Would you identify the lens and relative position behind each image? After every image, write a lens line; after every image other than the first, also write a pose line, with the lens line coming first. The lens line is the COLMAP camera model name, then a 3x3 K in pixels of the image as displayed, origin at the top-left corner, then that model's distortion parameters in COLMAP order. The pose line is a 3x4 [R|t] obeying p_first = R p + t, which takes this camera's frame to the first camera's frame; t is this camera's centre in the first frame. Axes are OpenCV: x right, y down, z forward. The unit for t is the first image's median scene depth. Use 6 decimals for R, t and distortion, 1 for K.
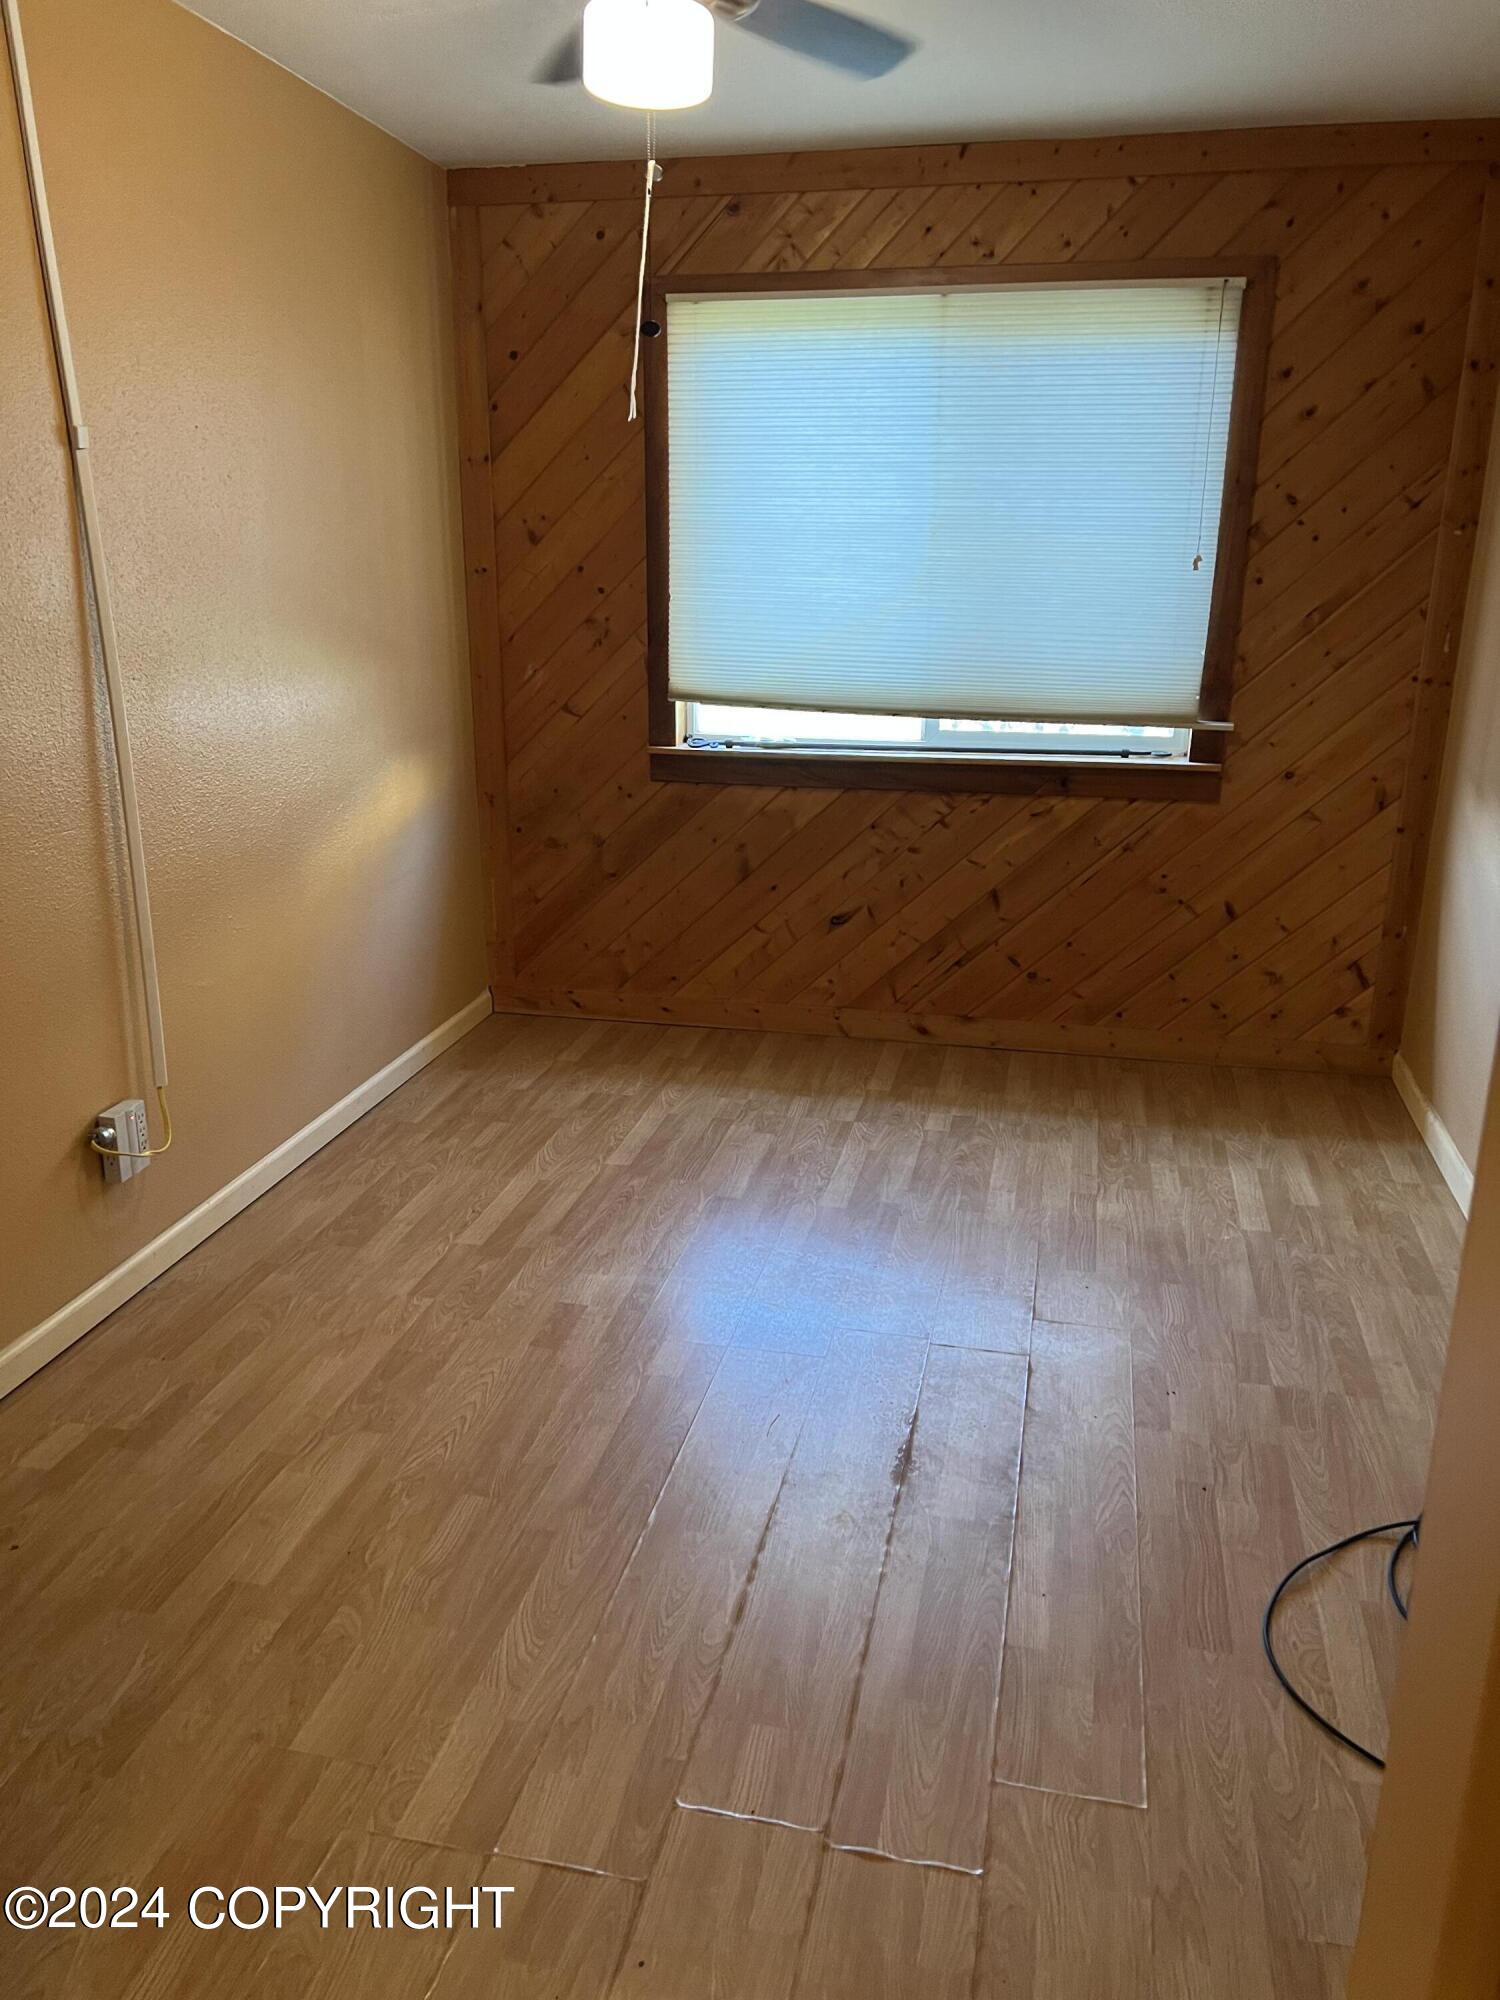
lens RADIAL K [[1515.1, 0, 750.0], [0, 1515.1, 1000.0], [0, 0, 1]] dist [0.100294, -0.118358]
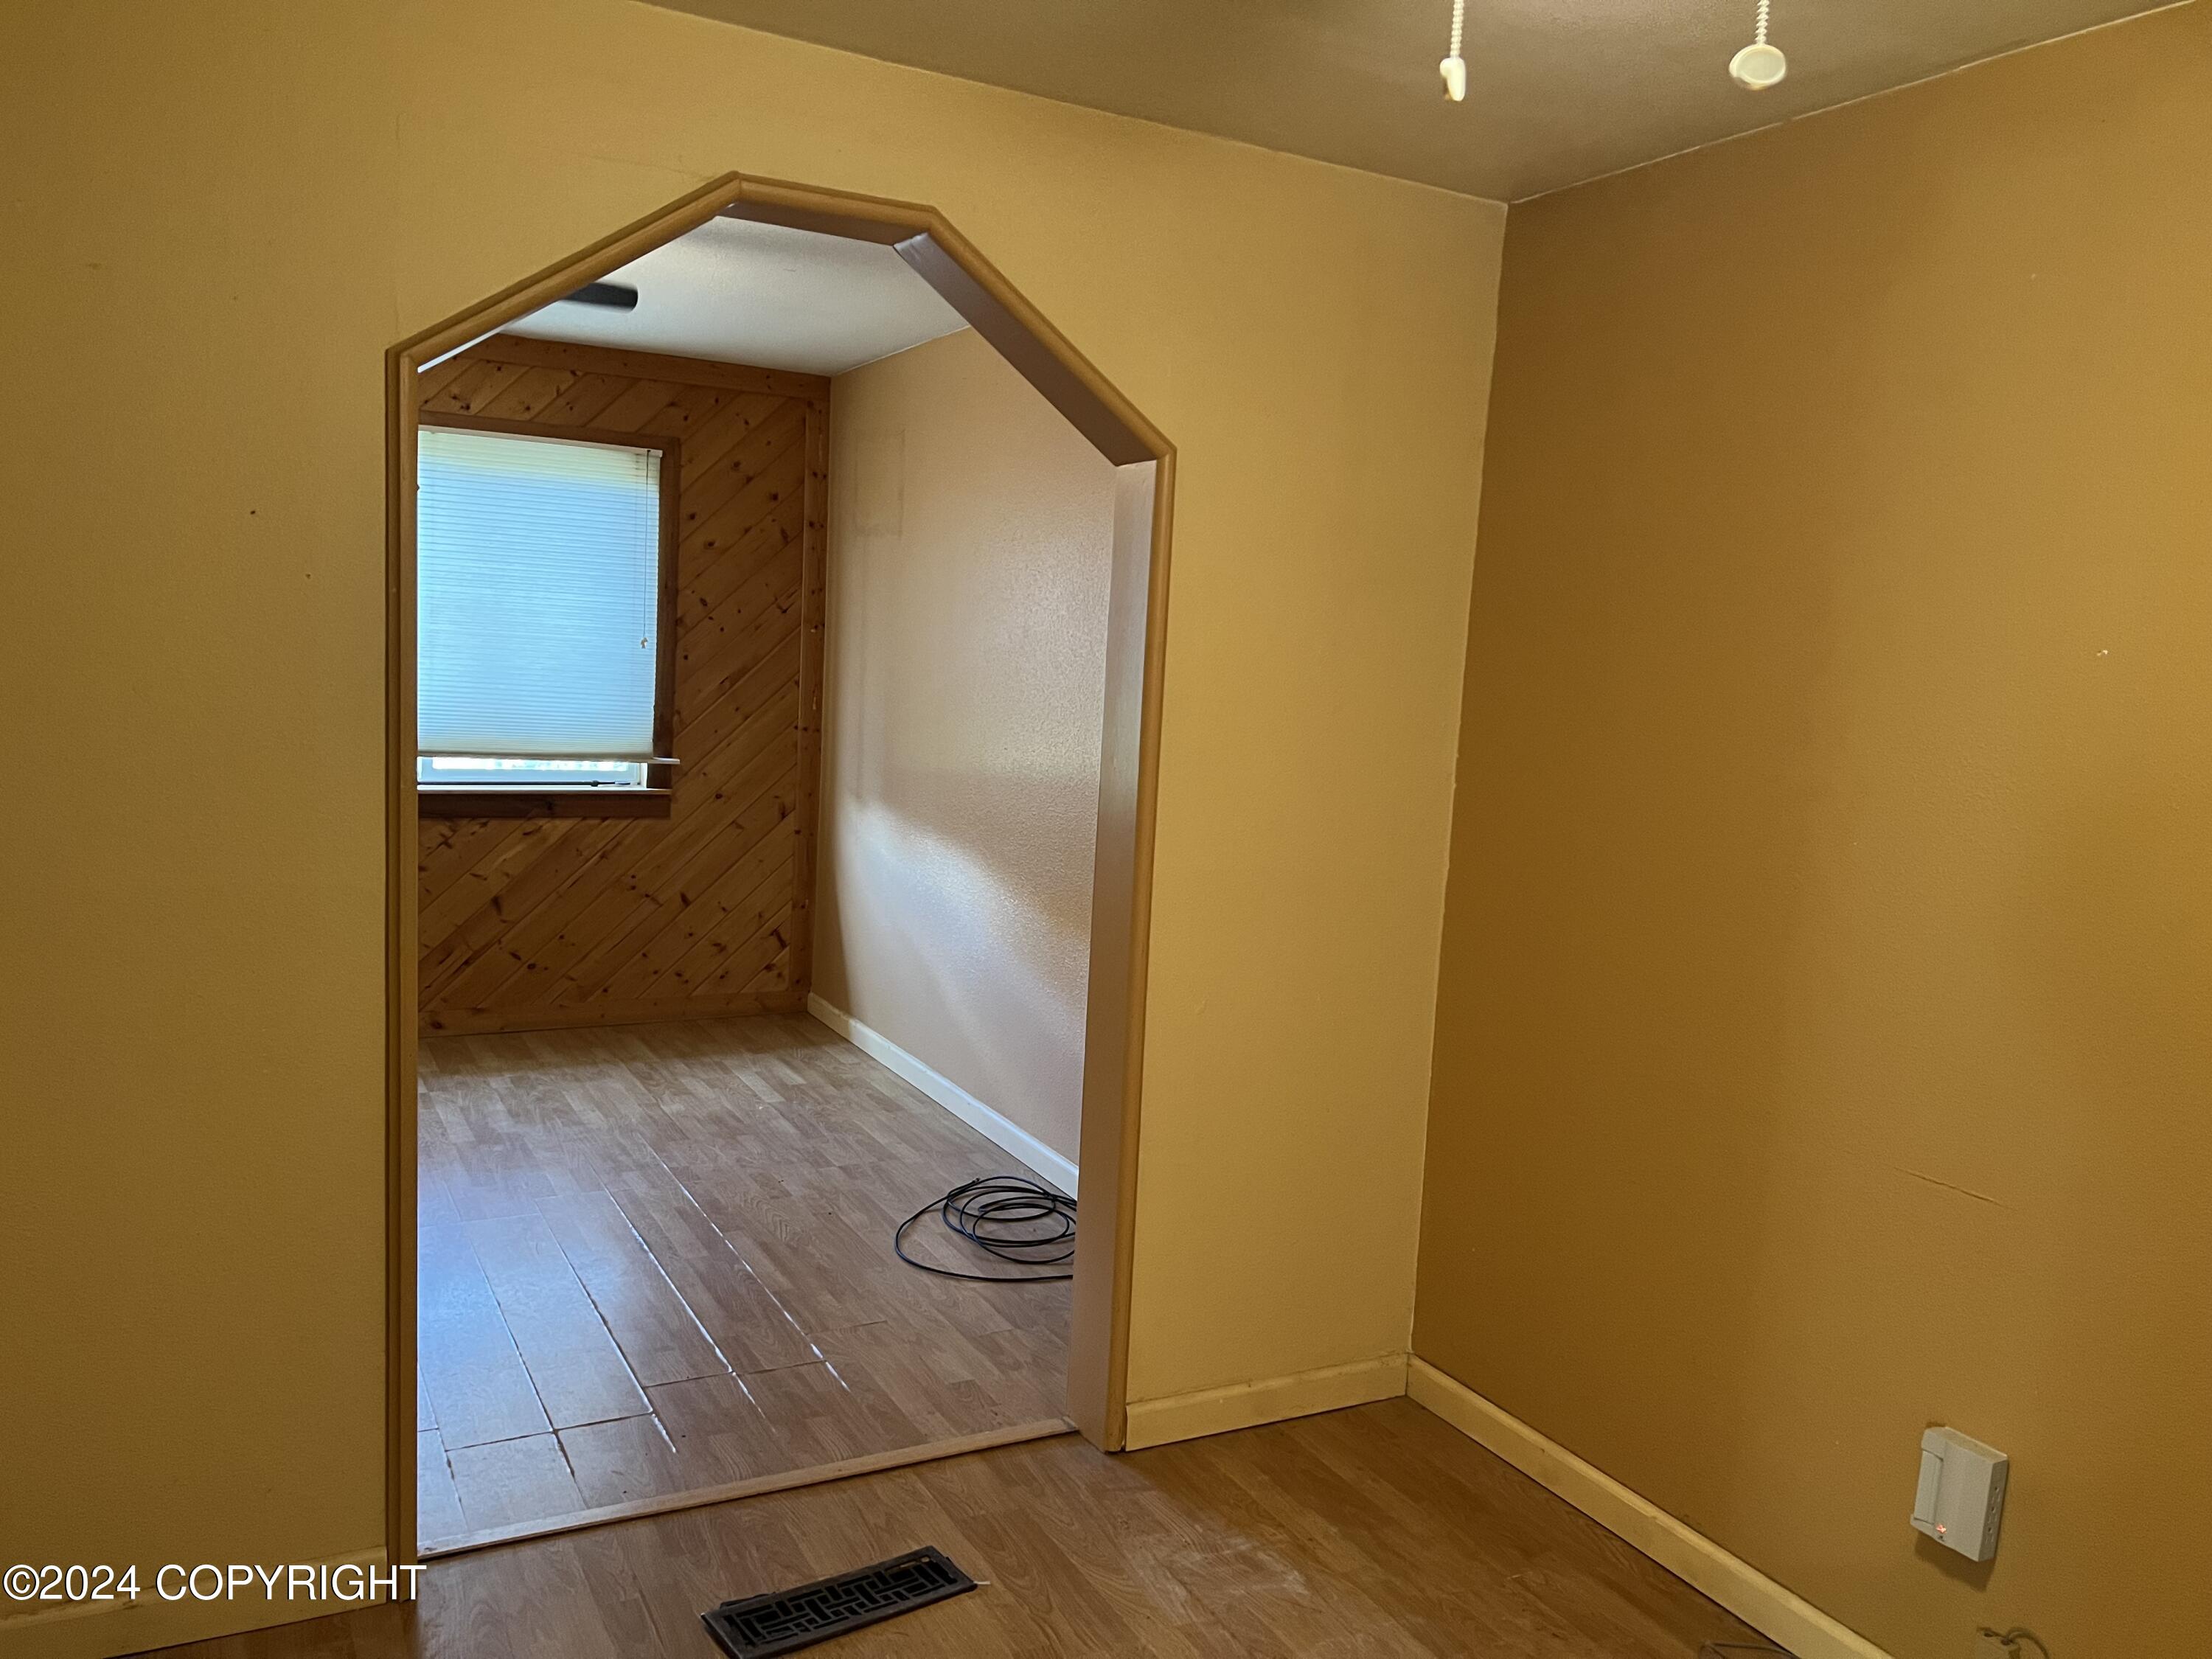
lens RADIAL K [[1687.9, 0, 1106.0], [0, 1687.9, 829.5], [0, 0, 1]] dist [-0.000679, -0.000135]
pose [[0.756716, -0.038116, 0.652631, -0.375679], [0.140516, 0.984449, -0.105430, 0.091070], [-0.638463, 0.171486, 0.750305, -0.345985]]
